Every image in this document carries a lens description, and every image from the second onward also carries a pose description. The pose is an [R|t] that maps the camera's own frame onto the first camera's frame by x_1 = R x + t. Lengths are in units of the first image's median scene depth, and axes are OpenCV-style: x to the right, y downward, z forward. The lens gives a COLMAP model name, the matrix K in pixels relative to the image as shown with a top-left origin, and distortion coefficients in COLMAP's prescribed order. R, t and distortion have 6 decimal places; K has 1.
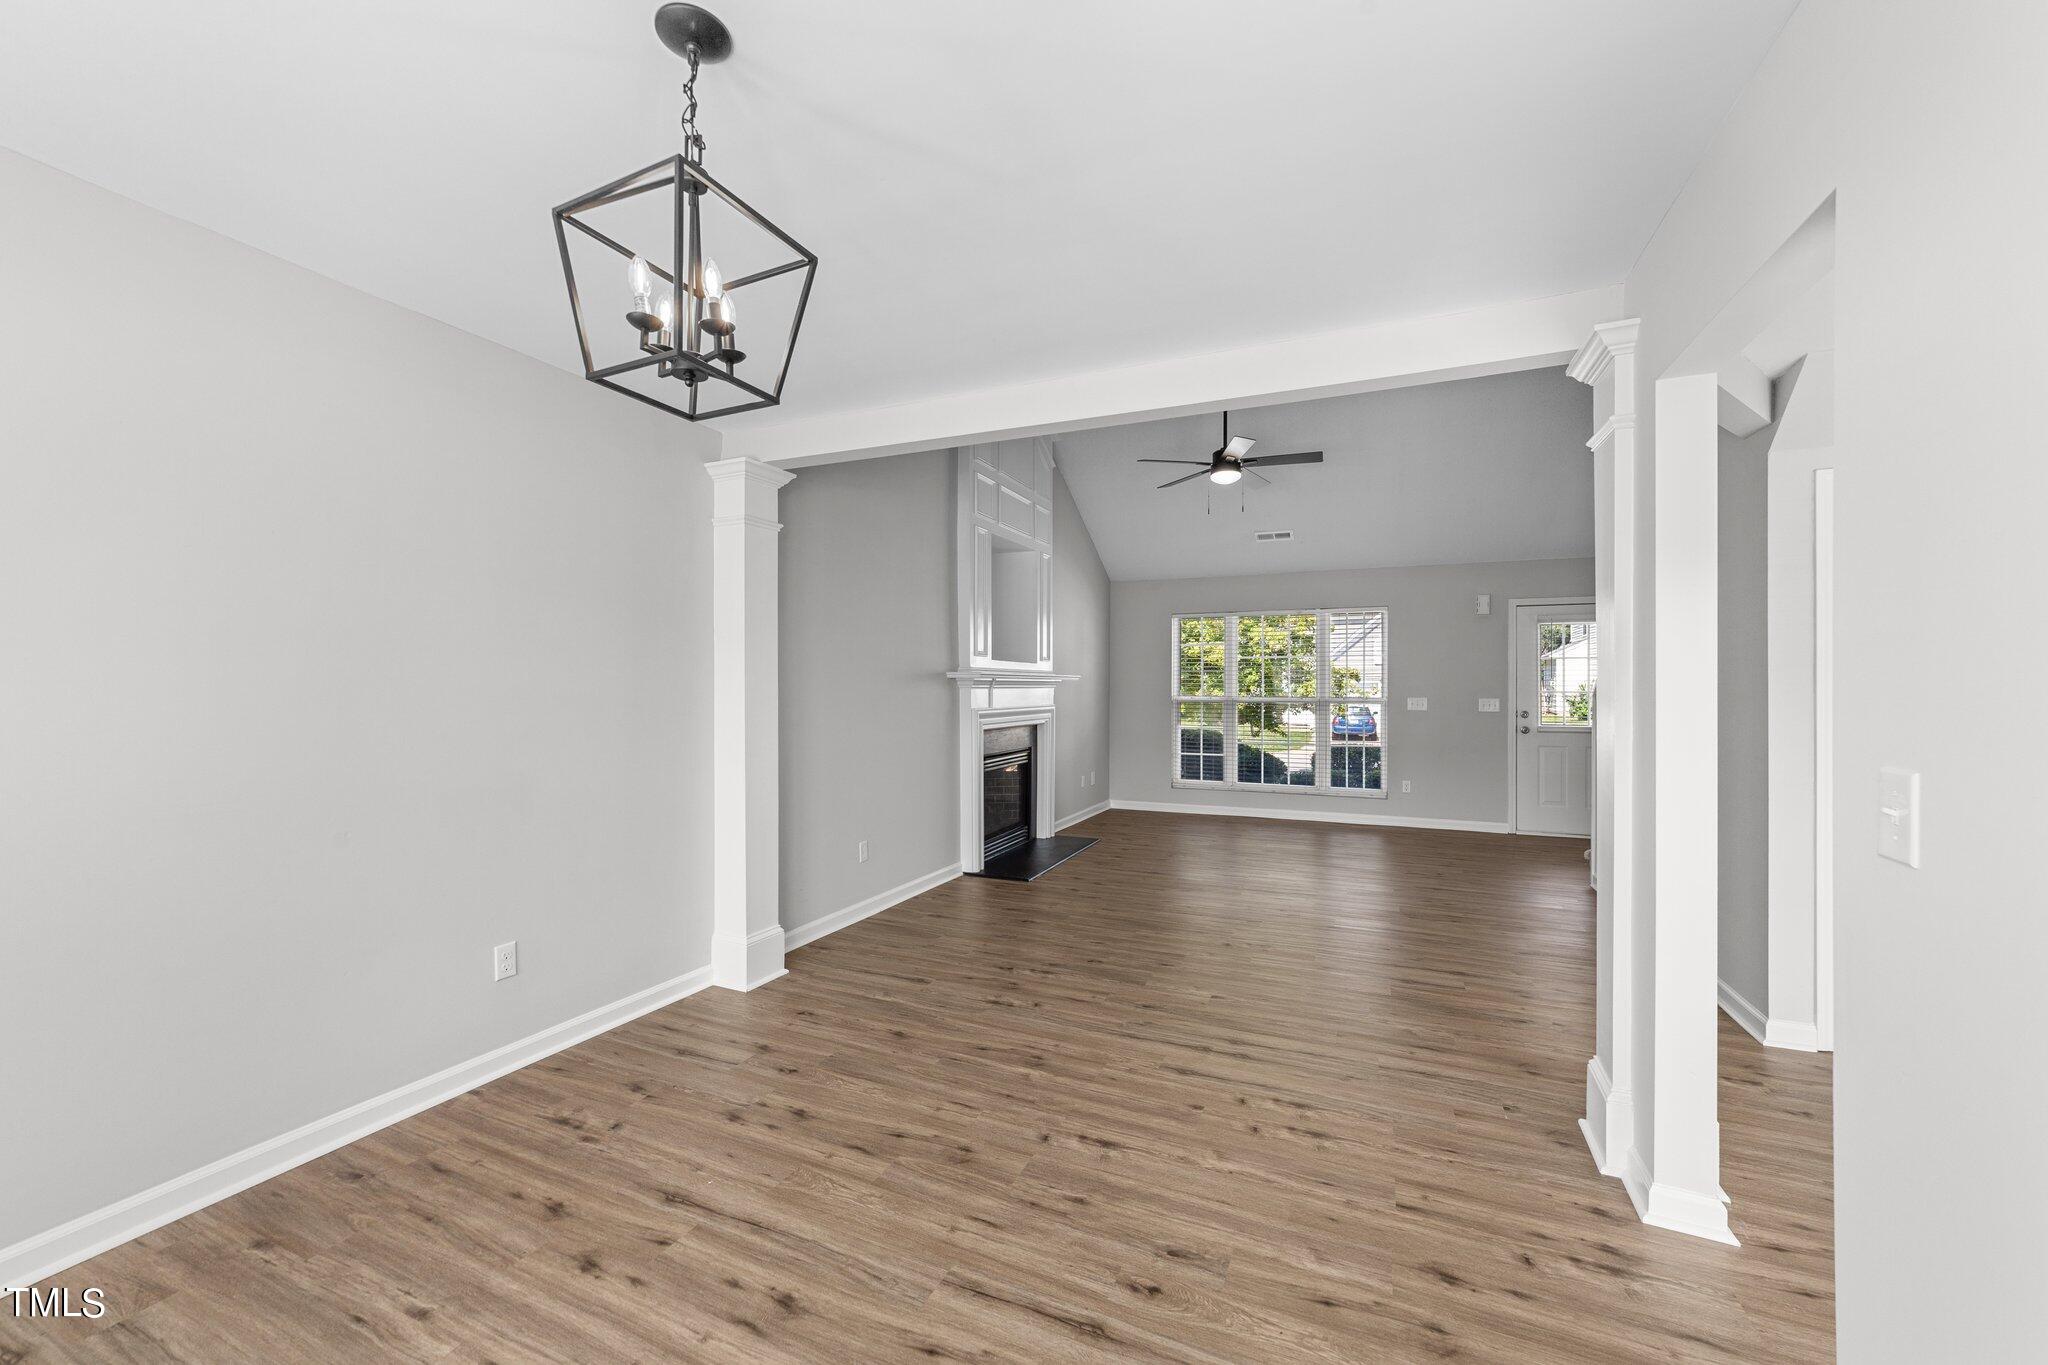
lens RADIAL K [[788.4, 0, 1022.9], [0, 788.4, 684.1], [0, 0, 1]] dist [-0.017878, 0.008264]
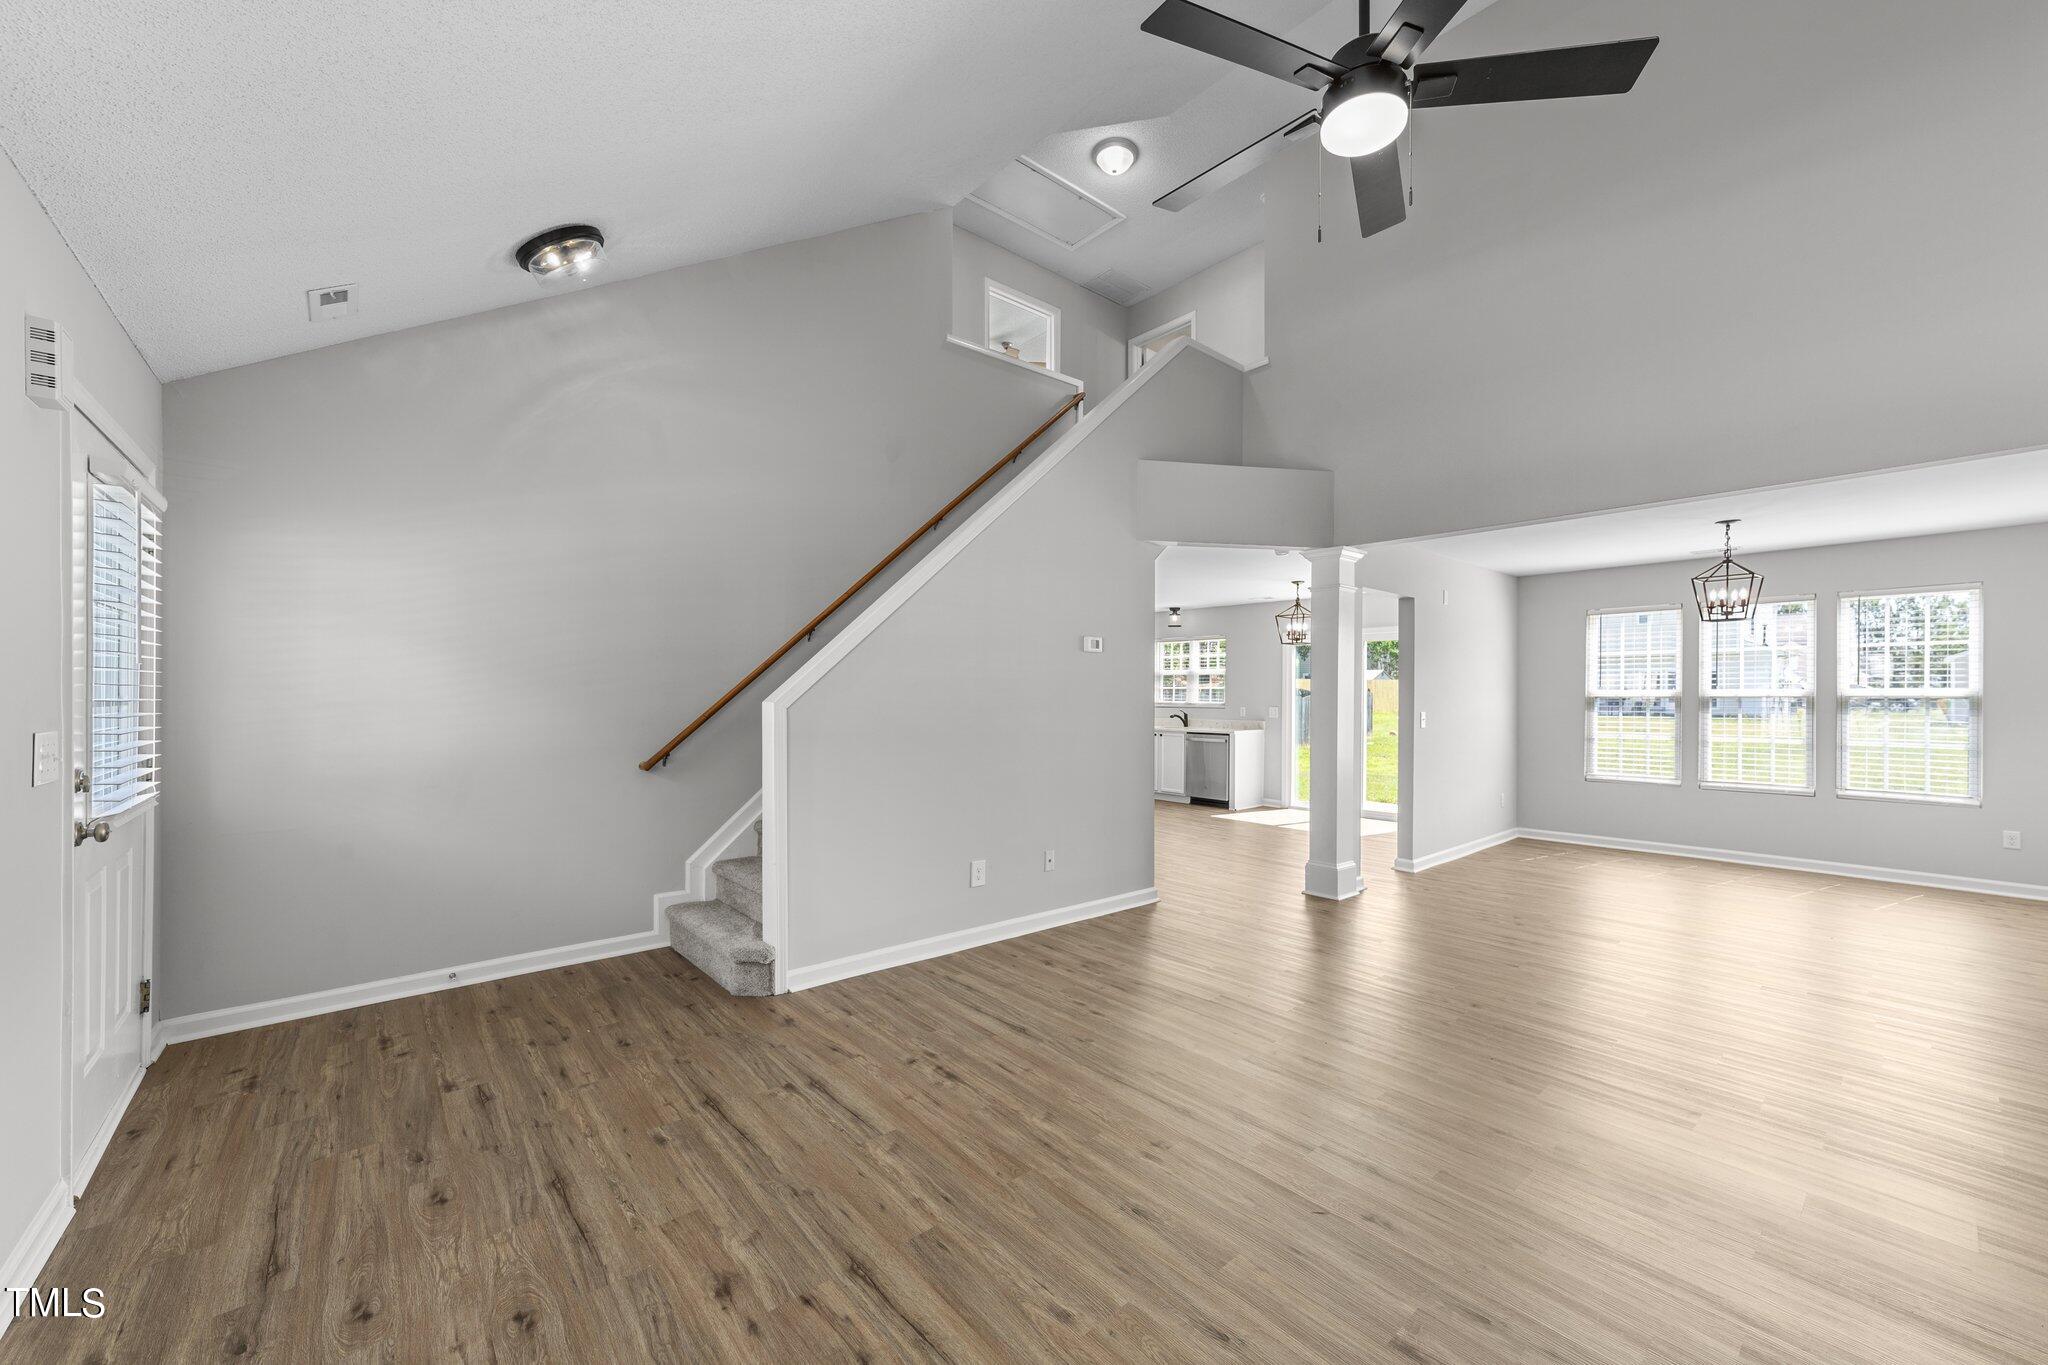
lens RADIAL K [[788.4, 0, 1015.9], [0, 788.4, 696.2], [0, 0, 1]] dist [-0.017878, 0.008264]
pose [[-0.901741, -0.004424, 0.432253, 0.258357], [-0.007210, 0.999962, -0.004807, 0.006093], [-0.432216, -0.007451, -0.901739, 1.485900]]
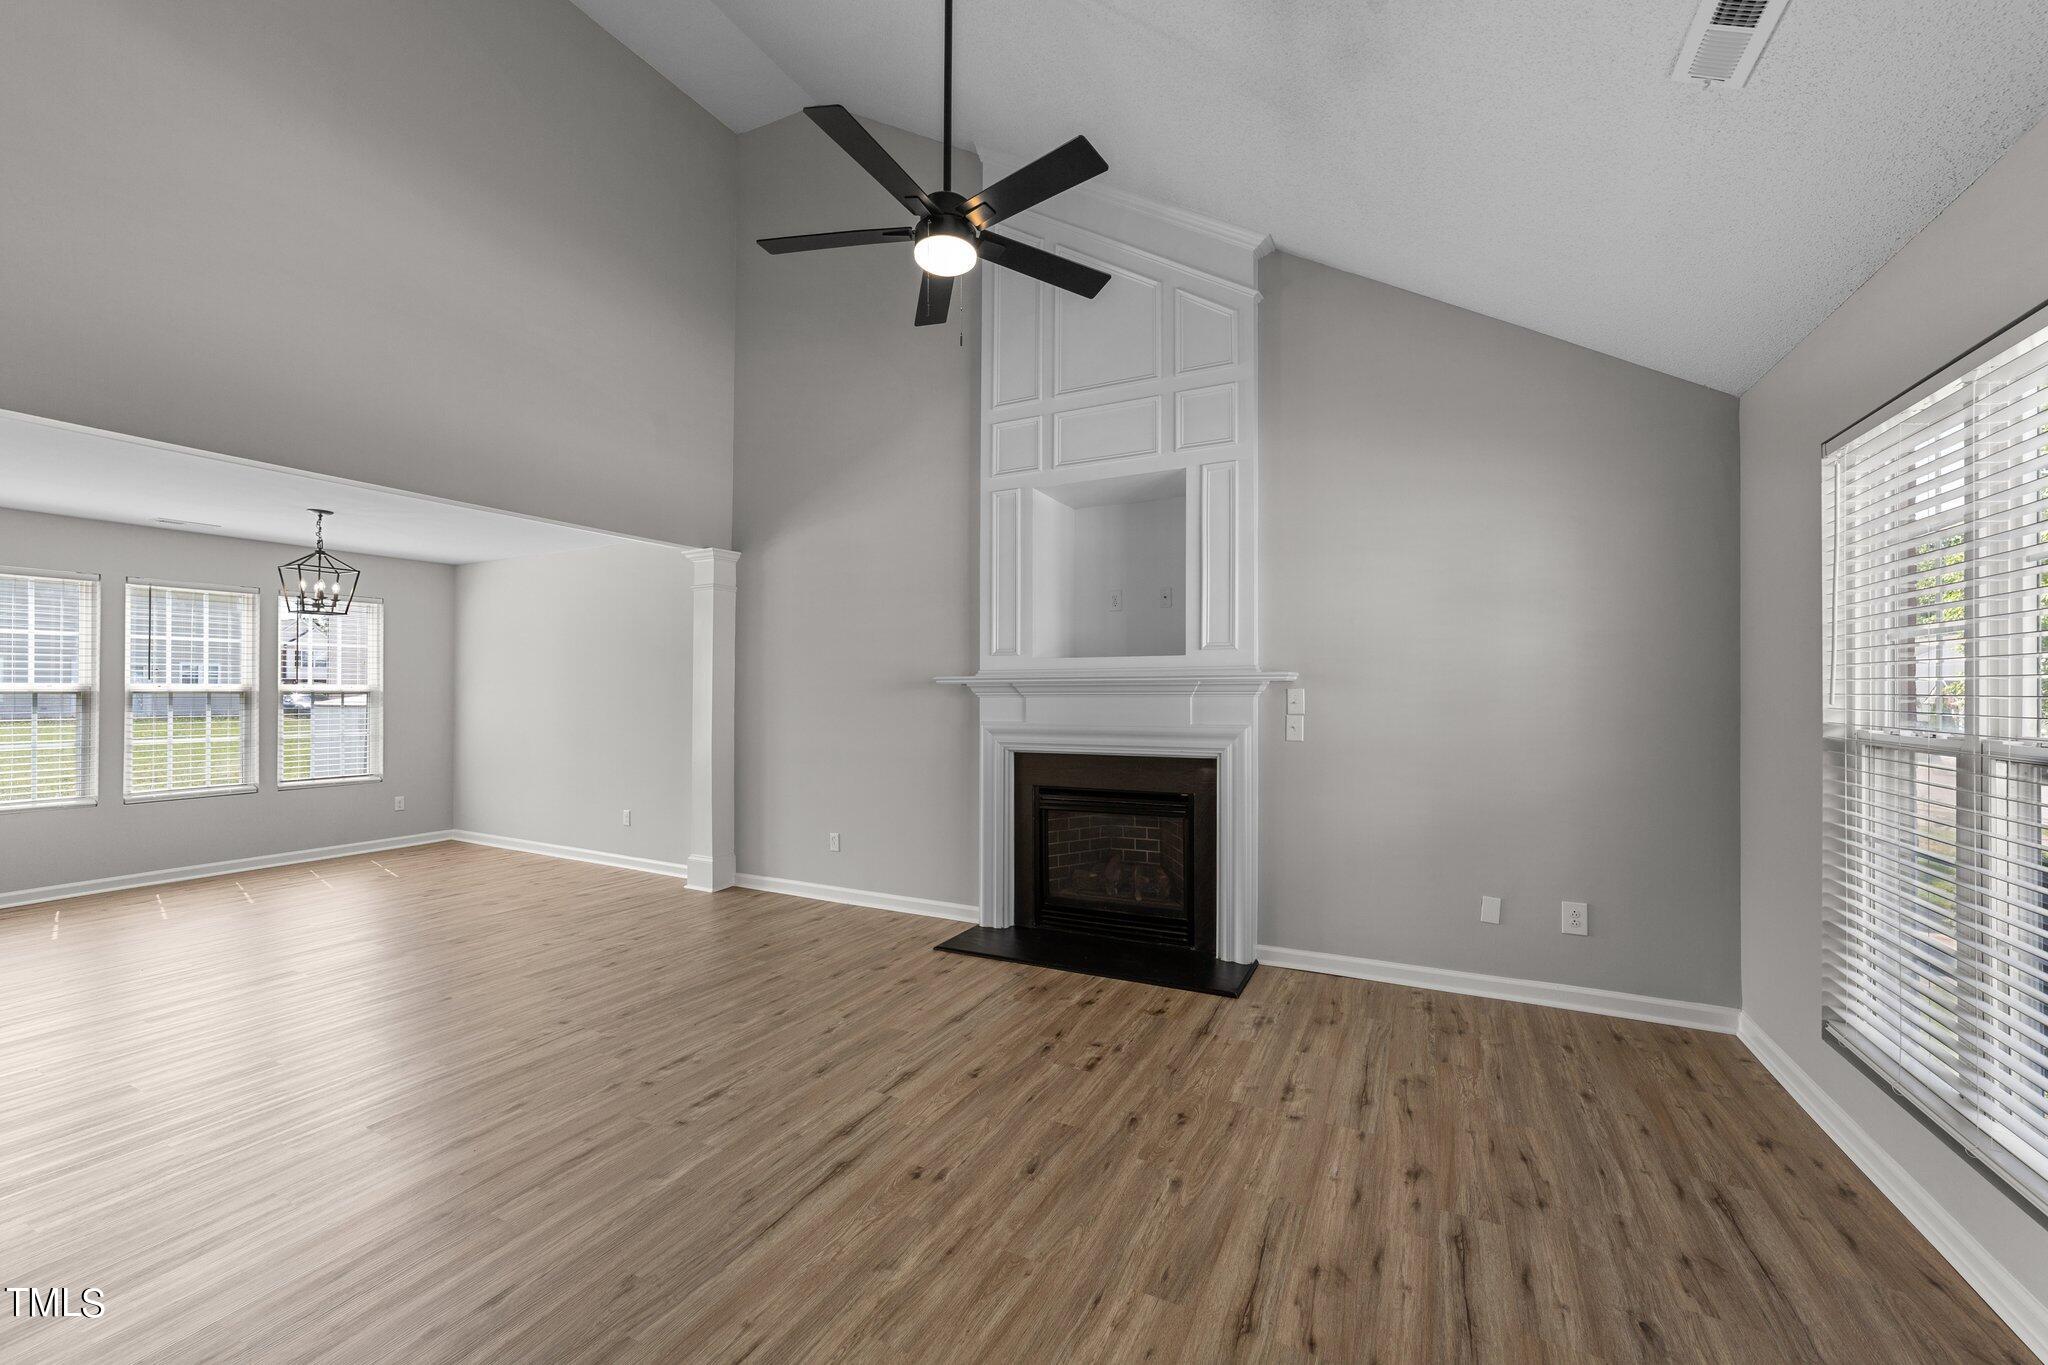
lens RADIAL K [[788.4, 0, 1041.9], [0, 788.4, 694.5], [0, 0, 1]] dist [-0.017878, 0.008264]
pose [[-0.036072, -0.001075, -0.999349, 0.777503], [0.005187, 0.999986, -0.001263, 0.004064], [0.999336, -0.005230, -0.036065, 1.140083]]
